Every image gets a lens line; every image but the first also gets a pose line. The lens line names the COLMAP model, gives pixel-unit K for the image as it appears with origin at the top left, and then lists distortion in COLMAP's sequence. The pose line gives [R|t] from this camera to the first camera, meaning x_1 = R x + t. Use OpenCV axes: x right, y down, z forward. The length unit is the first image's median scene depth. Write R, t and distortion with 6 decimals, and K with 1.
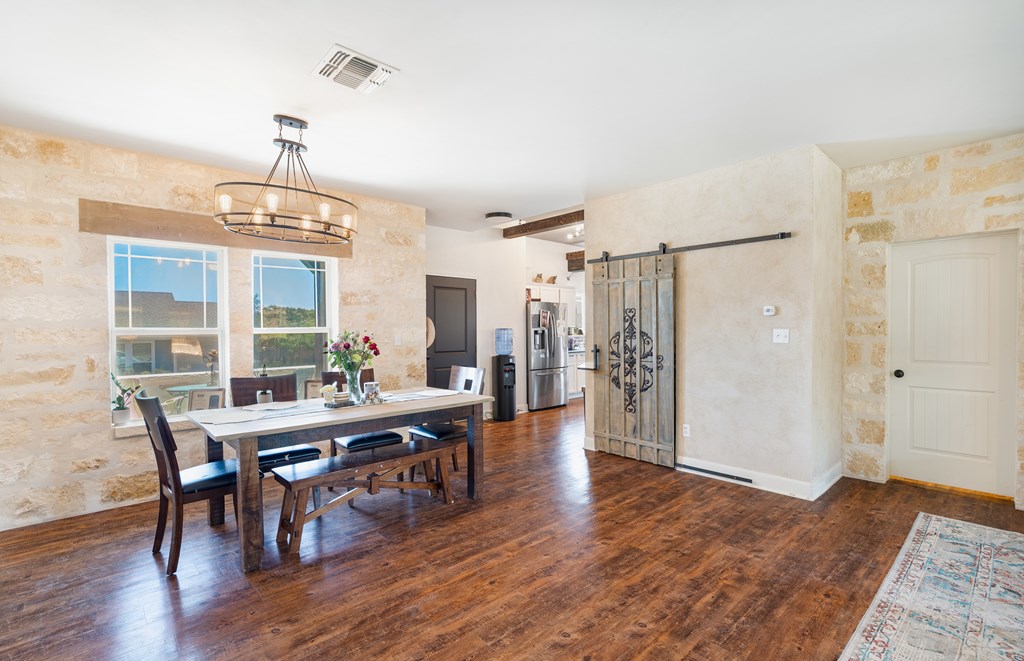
lens RADIAL K [[464.2, 0, 510.7], [0, 464.2, 335.4], [0, 0, 1]] dist [-0.004181, 0.000106]
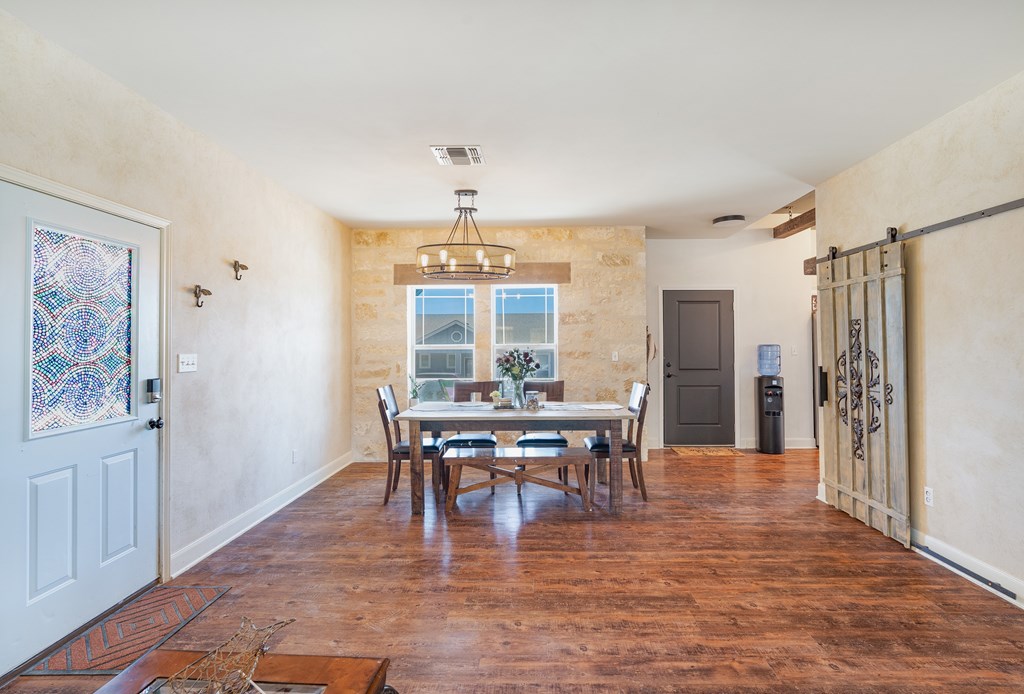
lens RADIAL K [[478.1, 0, 513.9], [0, 478.1, 337.5], [0, 0, 1]] dist [-0.003004, 0.000505]
pose [[0.725961, -0.007856, -0.687691, 0.468282], [-0.009565, 0.999723, -0.021519, -0.008309], [0.687669, 0.022199, 0.725685, 0.075468]]
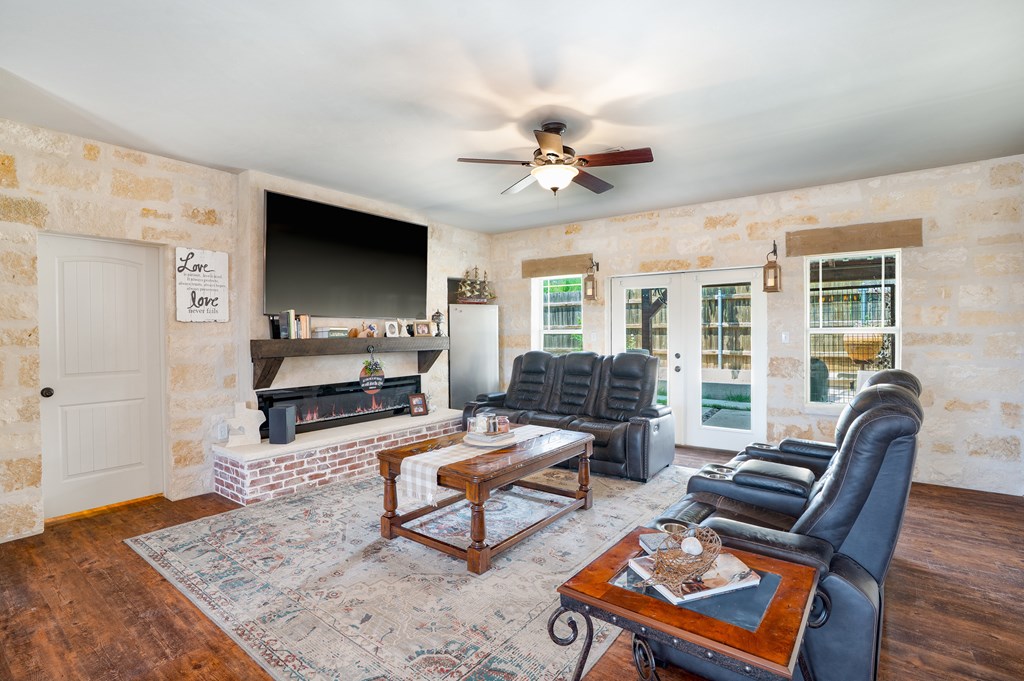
lens RADIAL K [[480.1, 0, 511.1], [0, 480.1, 335.7], [0, 0, 1]] dist [0.000016, 0.001079]
pose [[-0.166710, -0.006089, 0.985987, -0.138818], [0.019805, 0.999759, 0.009522, -0.009183], [-0.985807, 0.021115, -0.166549, 0.345395]]
